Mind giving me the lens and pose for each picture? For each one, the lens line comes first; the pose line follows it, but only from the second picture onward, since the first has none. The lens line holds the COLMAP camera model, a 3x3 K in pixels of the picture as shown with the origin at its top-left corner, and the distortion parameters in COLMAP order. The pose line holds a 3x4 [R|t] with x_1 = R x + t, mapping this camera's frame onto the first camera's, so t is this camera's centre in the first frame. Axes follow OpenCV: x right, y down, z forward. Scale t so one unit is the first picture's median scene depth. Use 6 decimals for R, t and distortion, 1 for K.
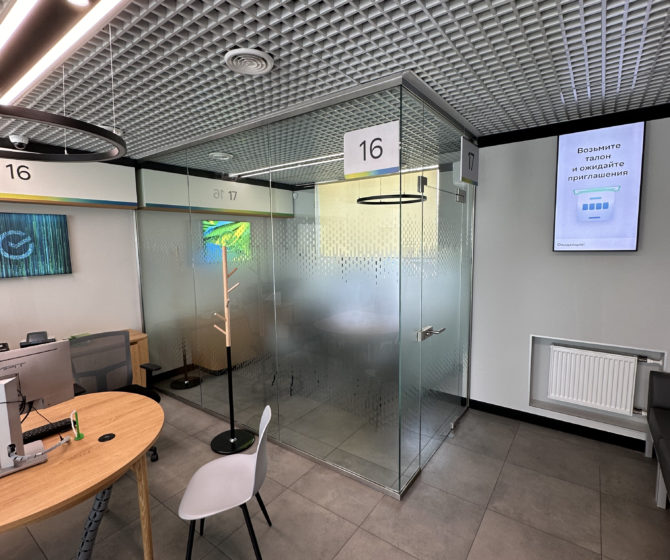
lens RADIAL K [[355.9, 0, 334.6], [0, 355.9, 279.3], [0, 0, 1]] dist [0.006041, -0.003602]
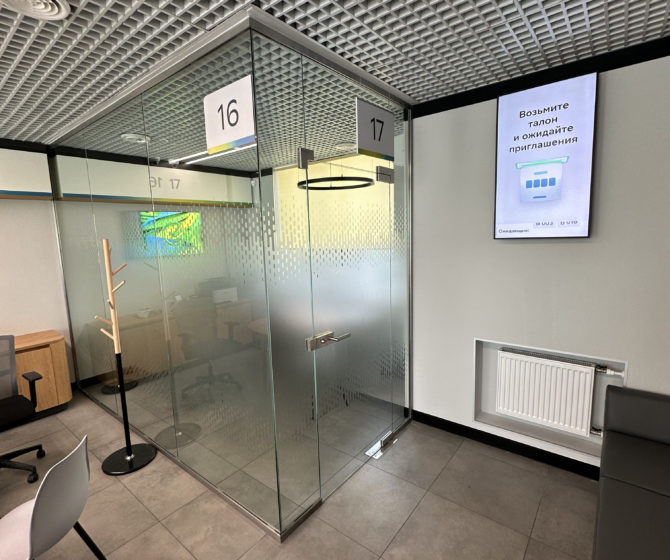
lens RADIAL K [[355.9, 0, 336.5], [0, 355.9, 279.1], [0, 0, 1]] dist [0.006041, -0.003602]
pose [[0.998843, -0.009515, -0.047131, 0.276902], [0.010660, 0.999653, 0.024105, -0.009276], [0.046886, -0.024580, 0.998598, 0.147859]]
